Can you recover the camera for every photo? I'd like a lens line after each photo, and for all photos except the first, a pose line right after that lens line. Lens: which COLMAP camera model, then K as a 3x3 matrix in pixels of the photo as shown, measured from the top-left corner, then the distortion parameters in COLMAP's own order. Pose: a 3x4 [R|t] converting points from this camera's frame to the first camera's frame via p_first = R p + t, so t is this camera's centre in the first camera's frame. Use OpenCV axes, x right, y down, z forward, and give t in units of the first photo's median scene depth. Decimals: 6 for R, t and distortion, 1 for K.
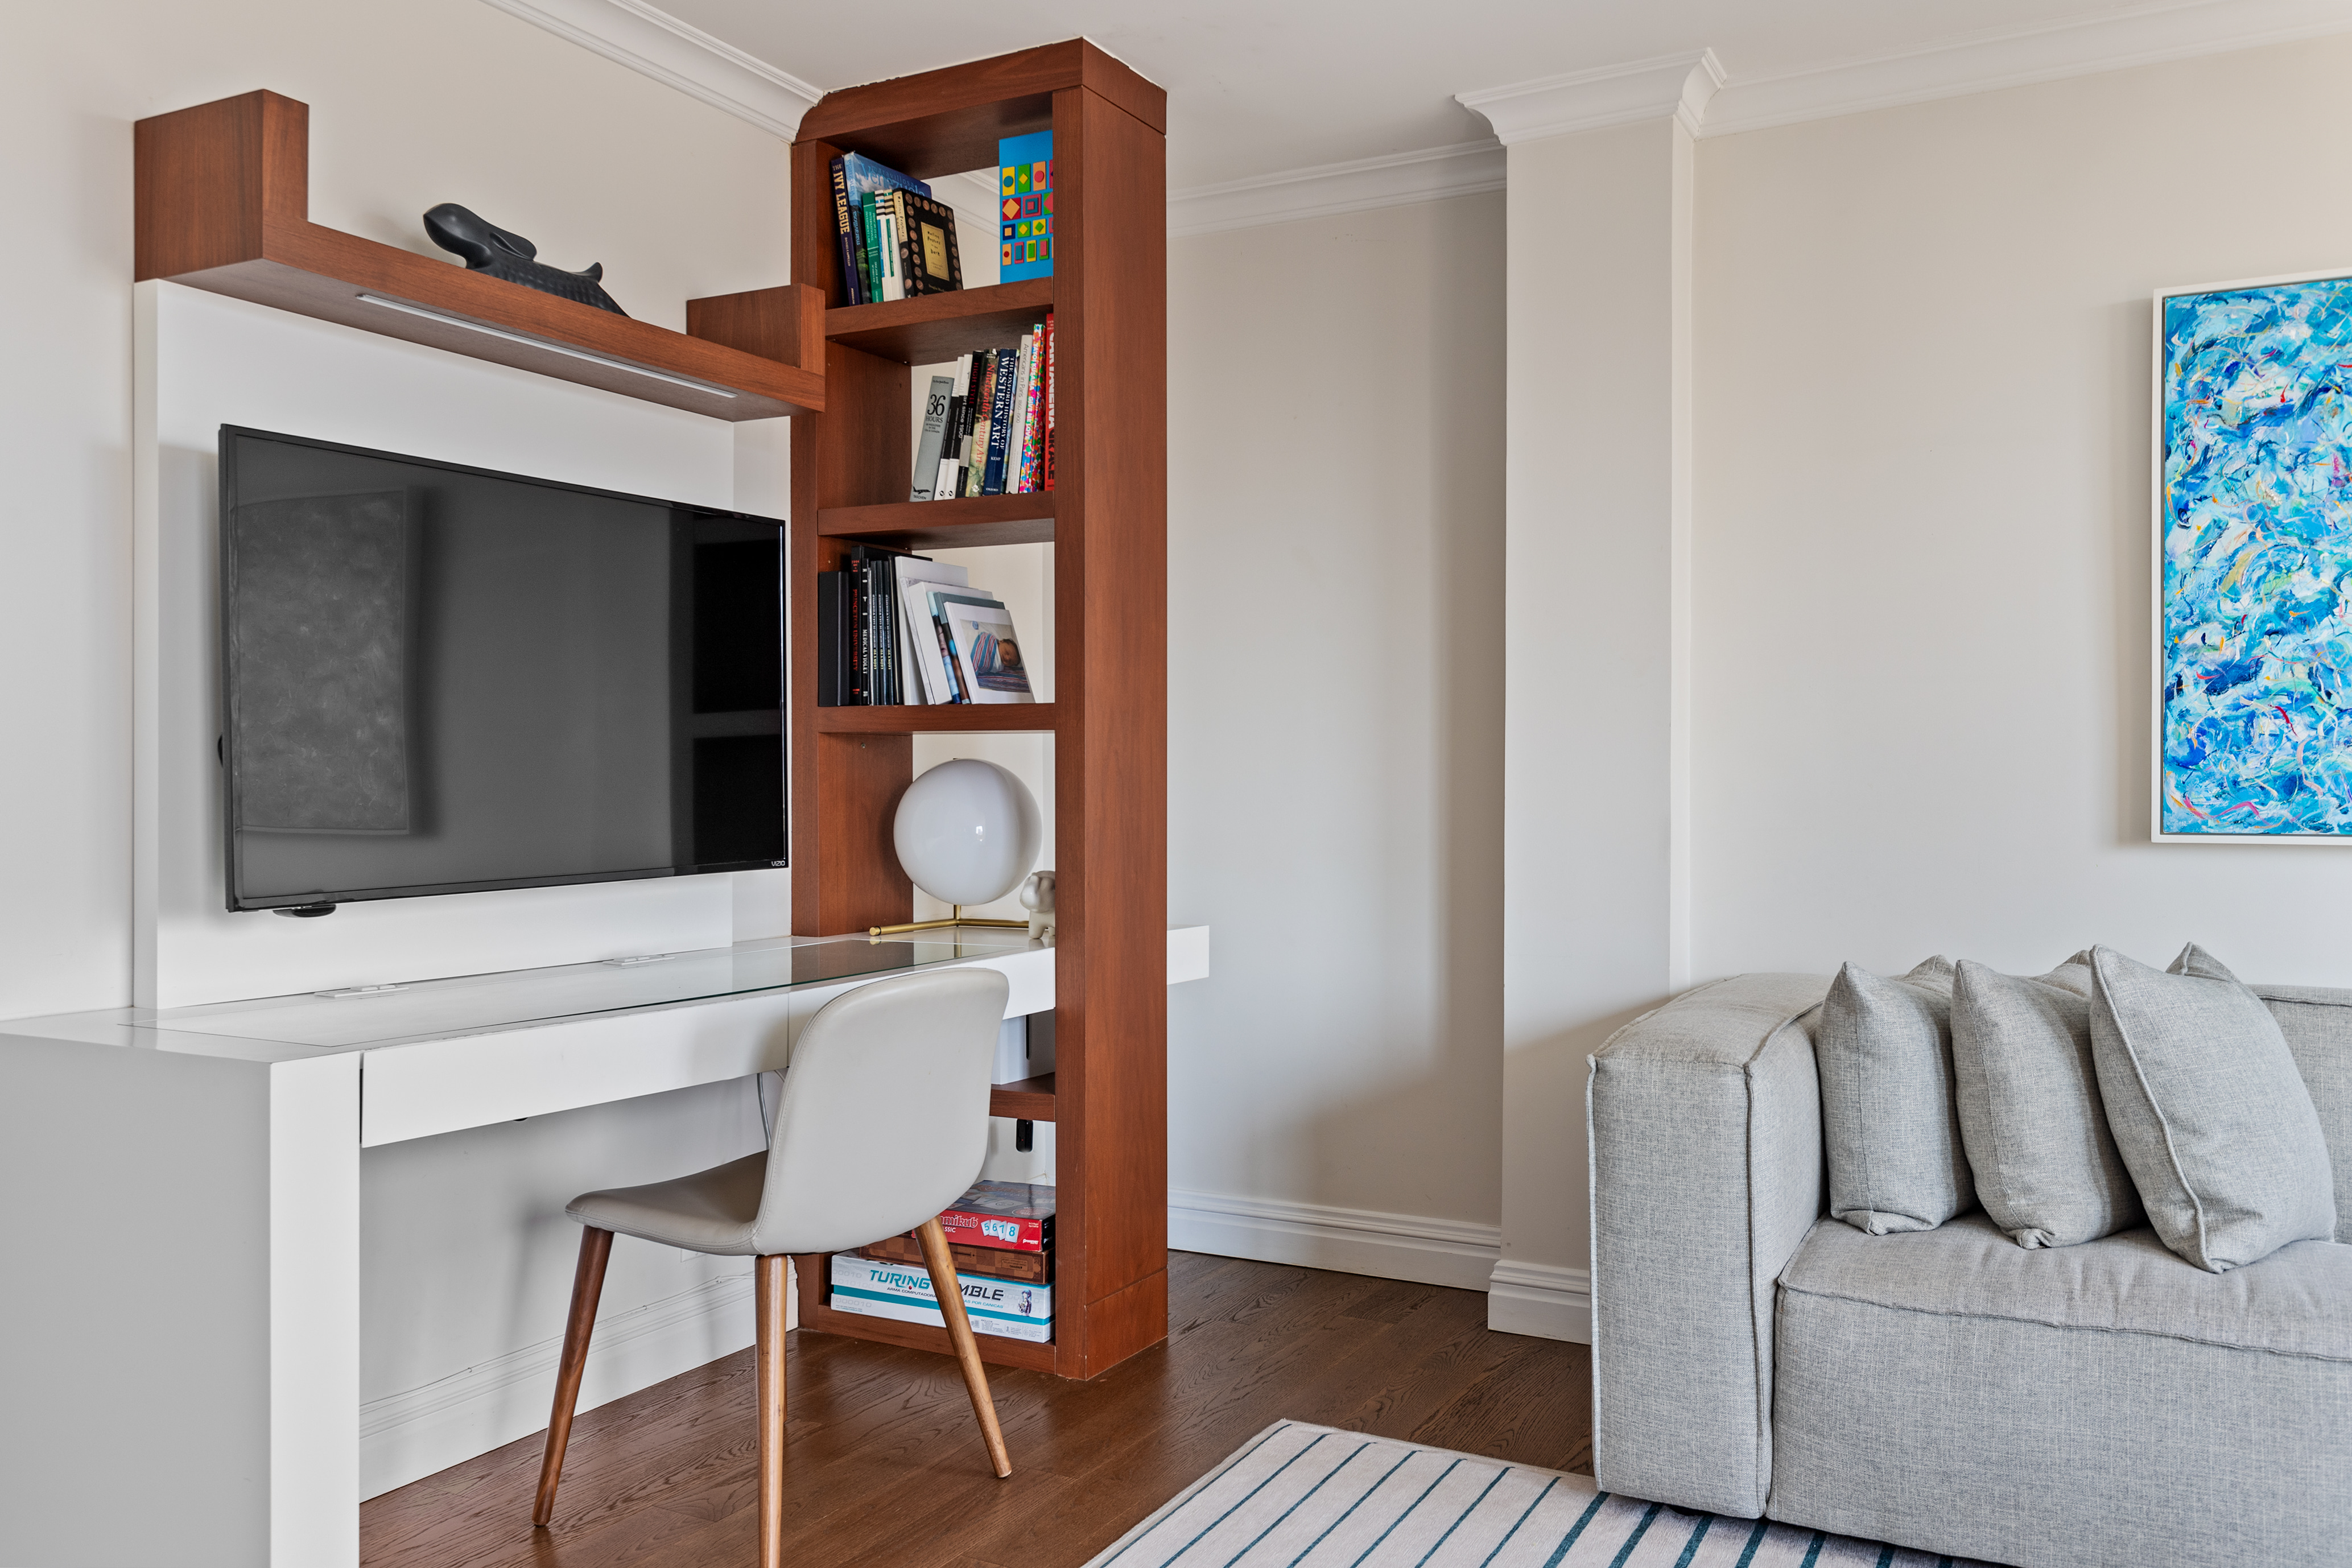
lens RADIAL K [[1852.4, 0, 1173.0], [0, 1852.4, 782.2], [0, 0, 1]] dist [0.002886, 0.001457]
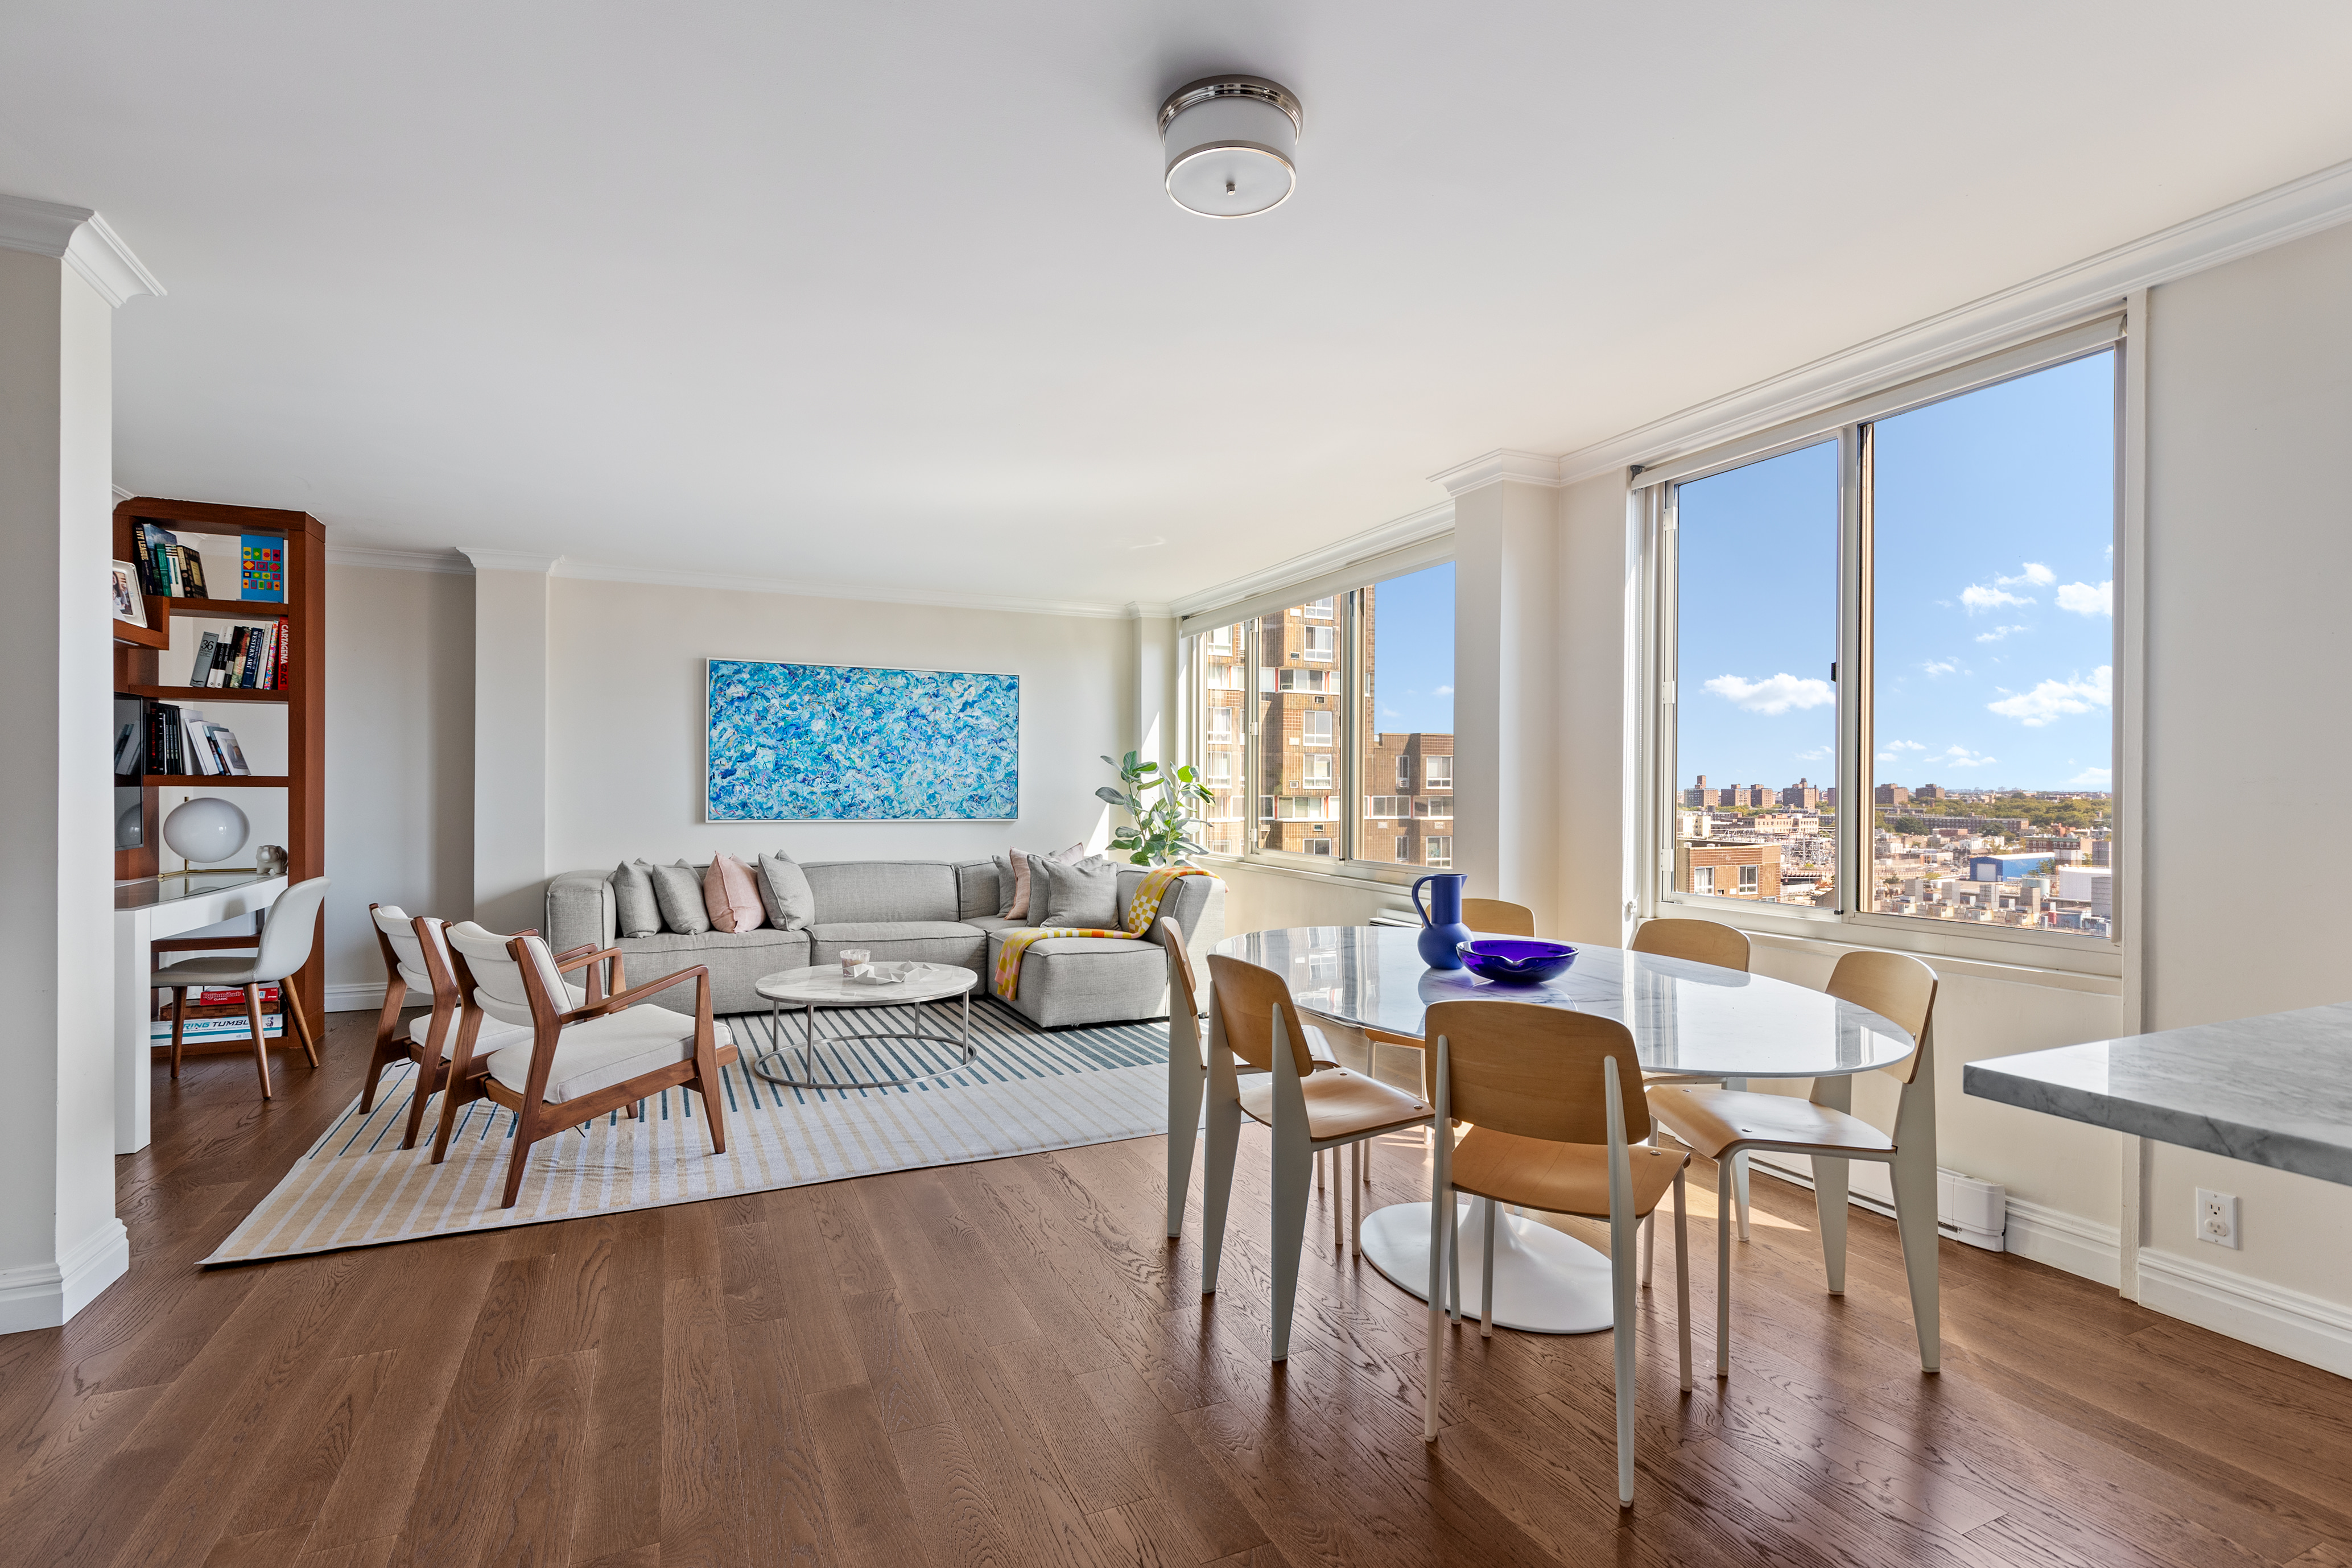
lens RADIAL K [[1129.6, 0, 1180.7], [0, 1129.6, 787.6], [0, 0, 1]] dist [-0.000094, 0.002057]
pose [[0.601001, 0.002868, 0.799243, -0.543660], [0.000122, 0.999993, -0.003680, -0.021436], [-0.799249, 0.002310, 0.600996, -0.842856]]
